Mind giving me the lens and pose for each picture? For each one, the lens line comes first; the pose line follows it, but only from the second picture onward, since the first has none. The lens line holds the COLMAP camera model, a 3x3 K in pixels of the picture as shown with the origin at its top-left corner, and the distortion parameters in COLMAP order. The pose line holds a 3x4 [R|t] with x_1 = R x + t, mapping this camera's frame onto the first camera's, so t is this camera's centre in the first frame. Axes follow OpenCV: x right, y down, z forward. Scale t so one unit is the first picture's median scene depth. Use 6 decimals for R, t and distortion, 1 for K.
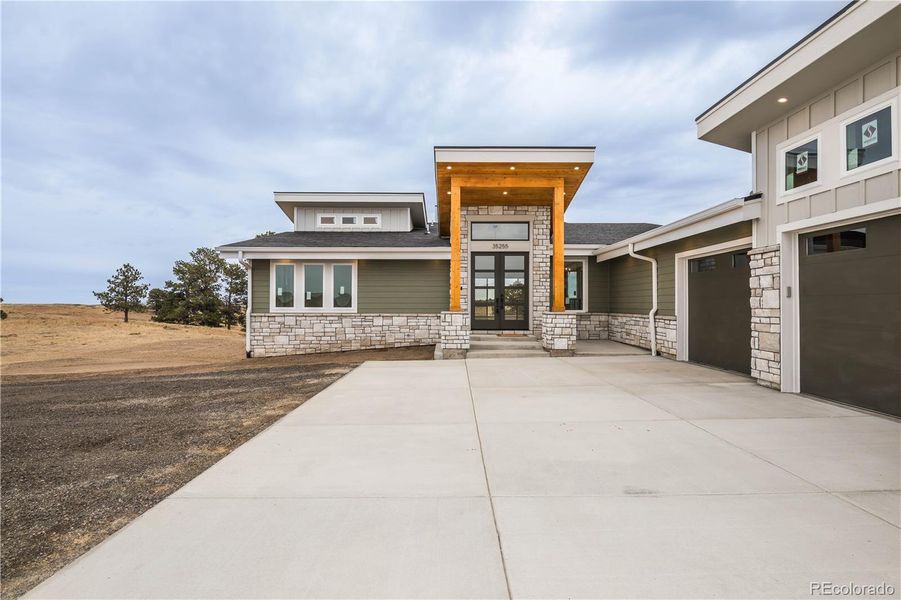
lens RADIAL K [[430.3, 0, 454.9], [0, 430.3, 297.7], [0, 0, 1]] dist [0.003557, -0.001538]
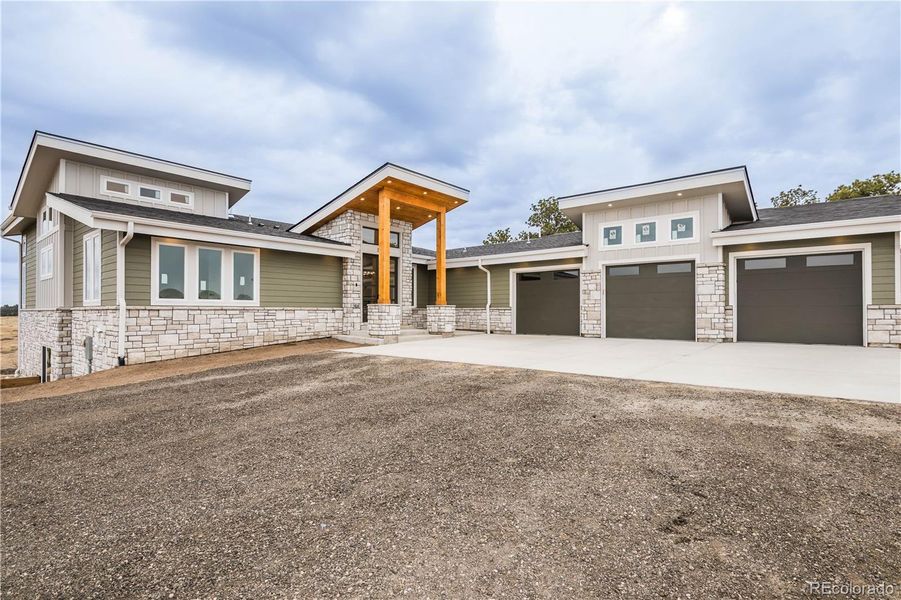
lens RADIAL K [[430.3, 0, 452.2], [0, 430.3, 307.7], [0, 0, 1]] dist [0.003557, -0.001538]
pose [[0.640635, 0.003822, 0.767836, -0.674243], [-0.007985, 0.999967, 0.001685, 0.033499], [-0.767804, -0.007210, 0.640644, 0.092871]]
